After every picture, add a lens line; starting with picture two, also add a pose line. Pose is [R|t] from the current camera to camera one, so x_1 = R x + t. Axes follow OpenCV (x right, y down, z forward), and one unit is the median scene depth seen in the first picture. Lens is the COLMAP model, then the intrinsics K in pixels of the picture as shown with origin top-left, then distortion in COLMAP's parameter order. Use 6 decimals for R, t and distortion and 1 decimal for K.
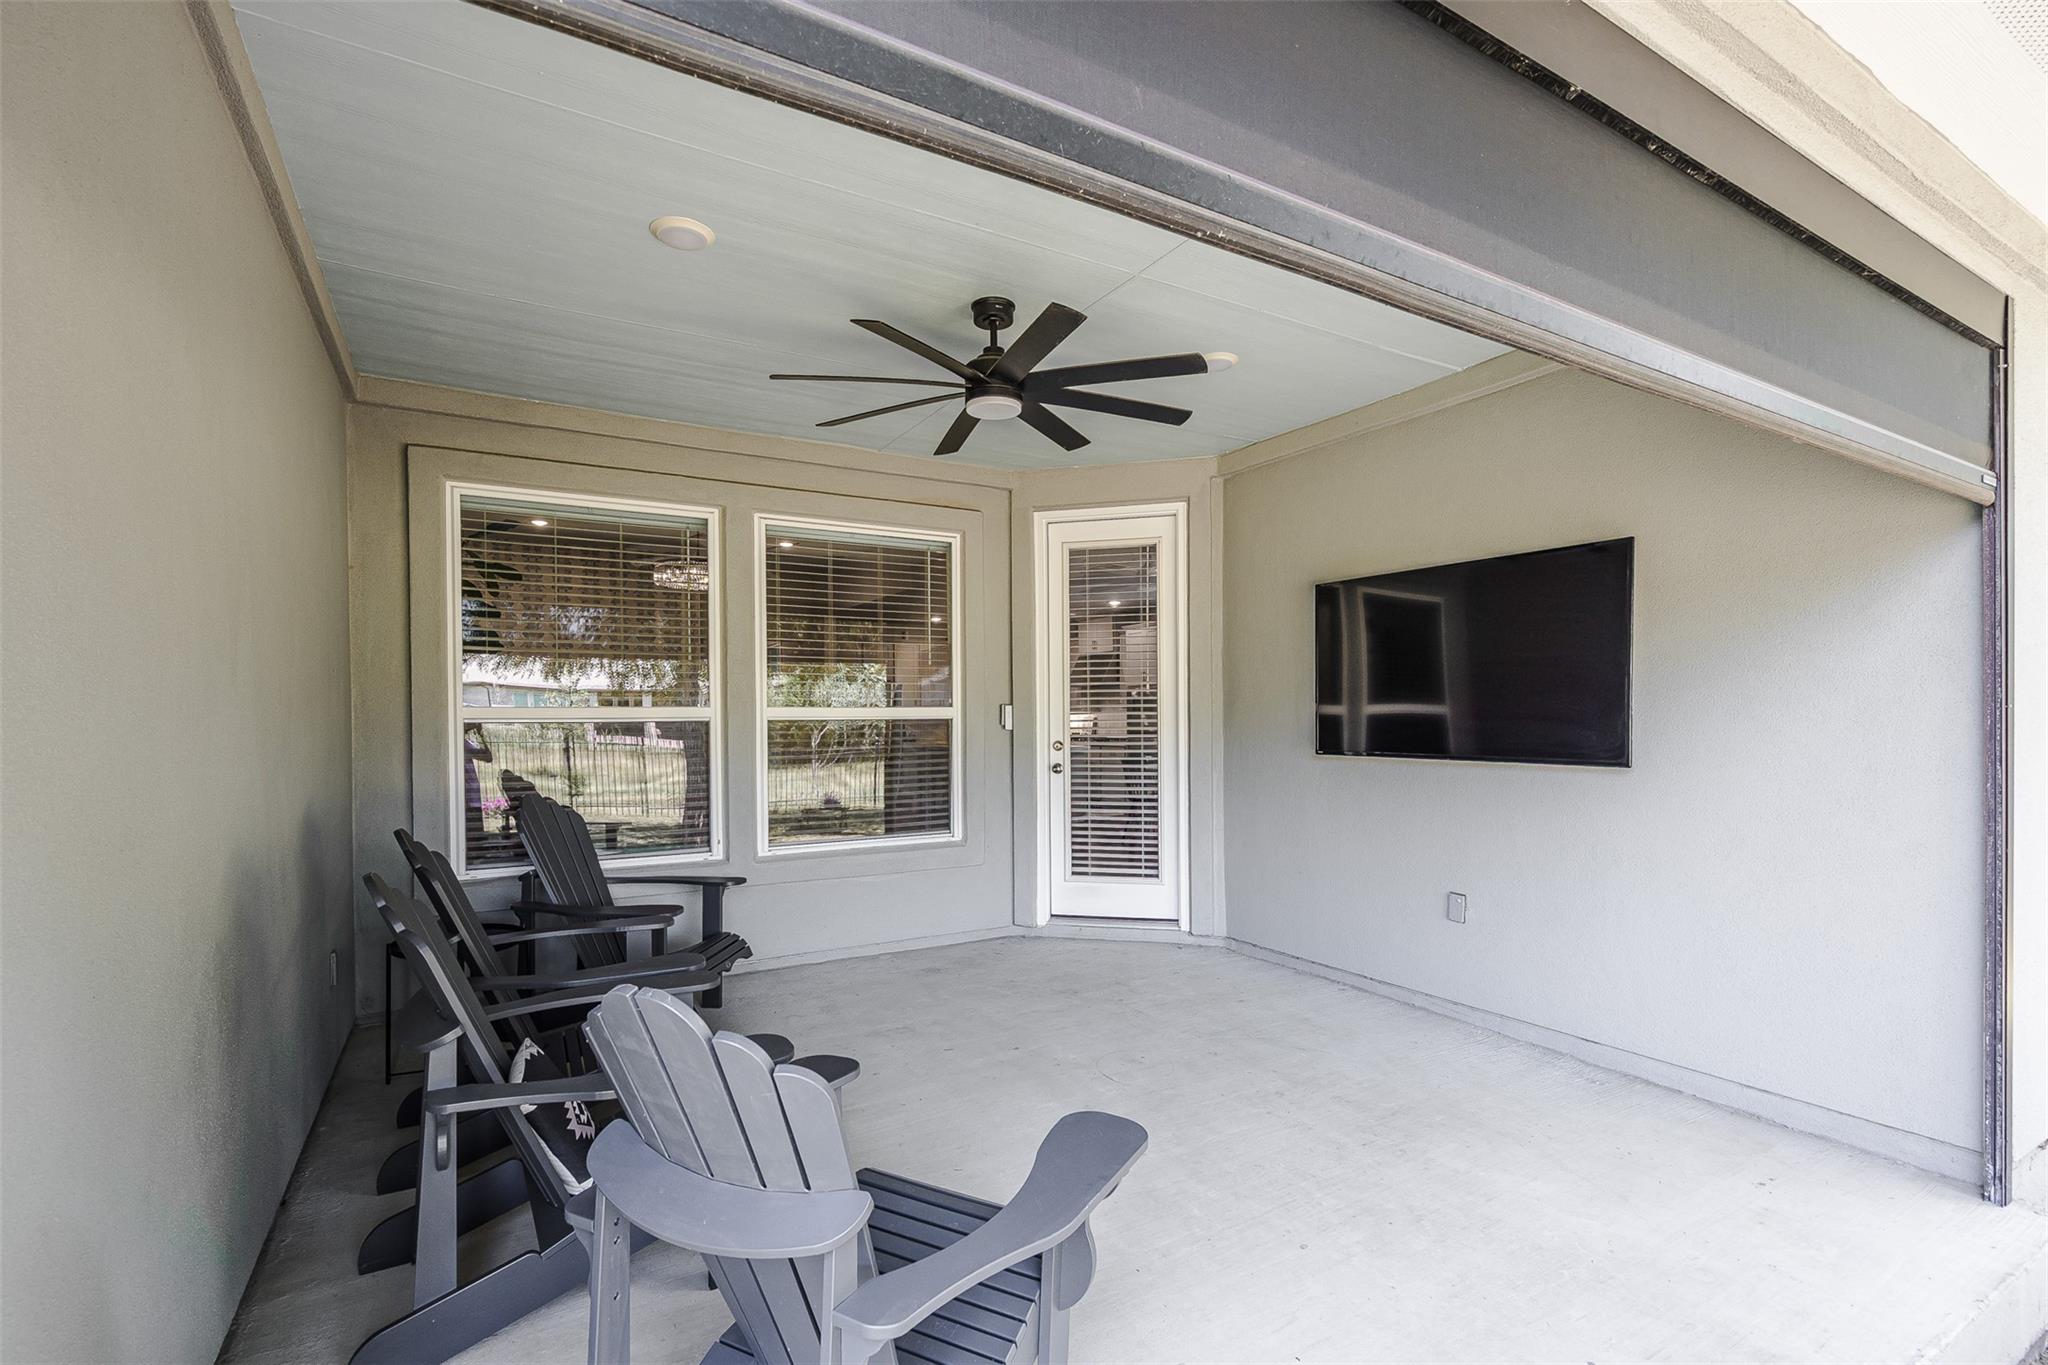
lens RADIAL K [[931.3, 0, 1018.7], [0, 931.3, 699.9], [0, 0, 1]] dist [-0.001802, 0.000054]
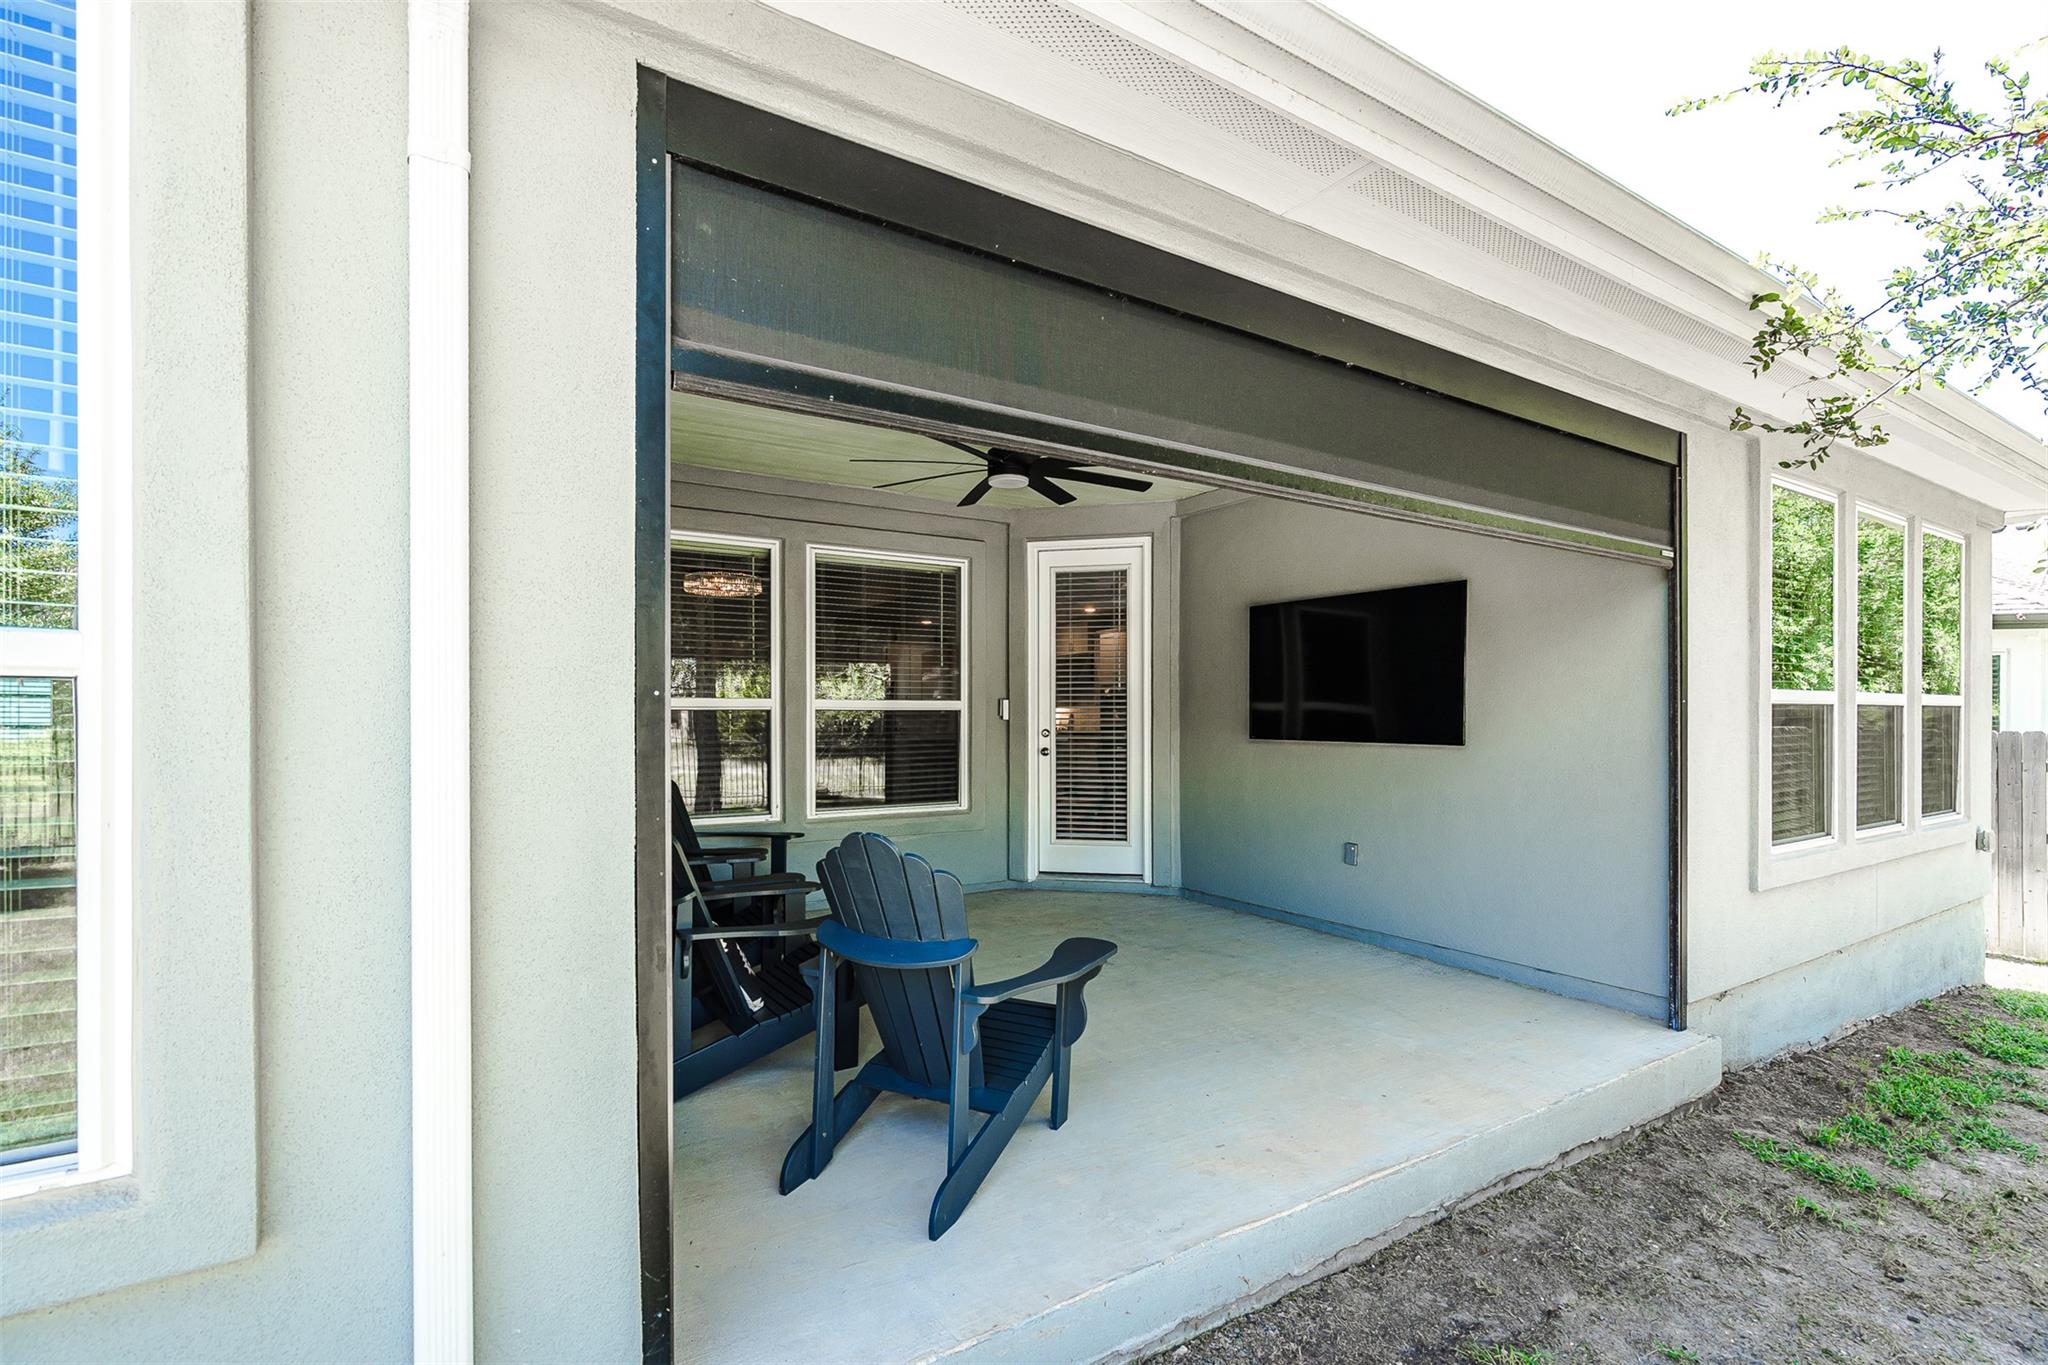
lens RADIAL K [[931.3, 0, 1024.6], [0, 931.3, 685.2], [0, 0, 1]] dist [-0.001802, 0.000054]
pose [[0.999315, 0.007078, 0.036314, -0.031203], [-0.006567, 0.999878, -0.014150, 0.004097], [-0.036410, 0.013902, 0.999240, -0.227178]]
